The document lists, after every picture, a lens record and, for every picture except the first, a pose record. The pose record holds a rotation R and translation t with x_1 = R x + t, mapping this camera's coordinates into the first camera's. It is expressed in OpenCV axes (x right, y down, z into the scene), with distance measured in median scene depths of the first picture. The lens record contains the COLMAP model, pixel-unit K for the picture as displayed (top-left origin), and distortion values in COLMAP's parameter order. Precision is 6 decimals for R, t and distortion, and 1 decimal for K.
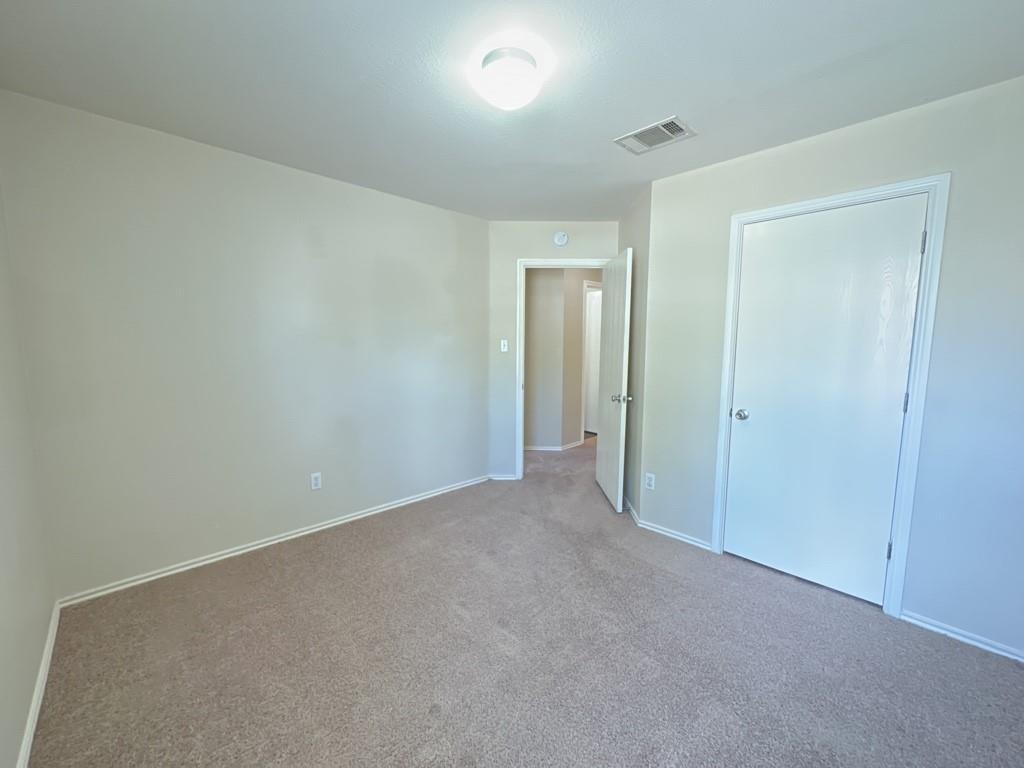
lens RADIAL K [[405.2, 0, 516.2], [0, 405.2, 382.2], [0, 0, 1]] dist [-0.001179, 0.000395]
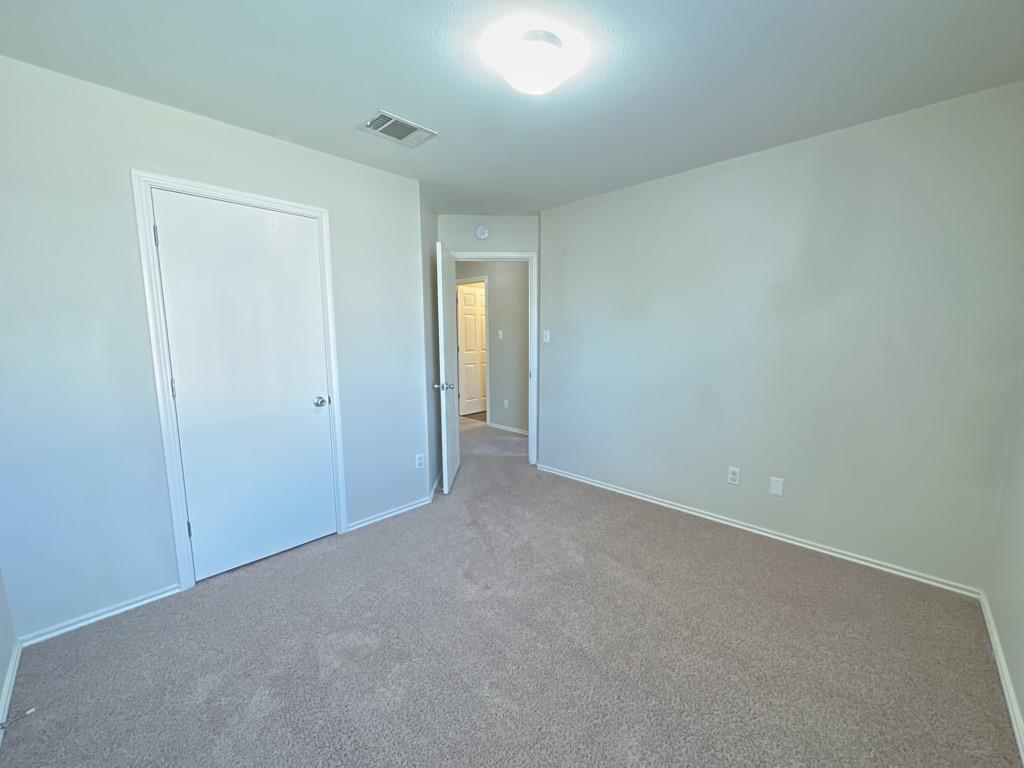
lens RADIAL K [[405.2, 0, 516.4], [0, 405.2, 386.8], [0, 0, 1]] dist [-0.001179, 0.000395]
pose [[-0.028113, -0.136694, 0.990214, -0.370301], [0.103588, 0.984874, 0.138898, -0.039791], [-0.994223, 0.106479, -0.013528, 0.386313]]
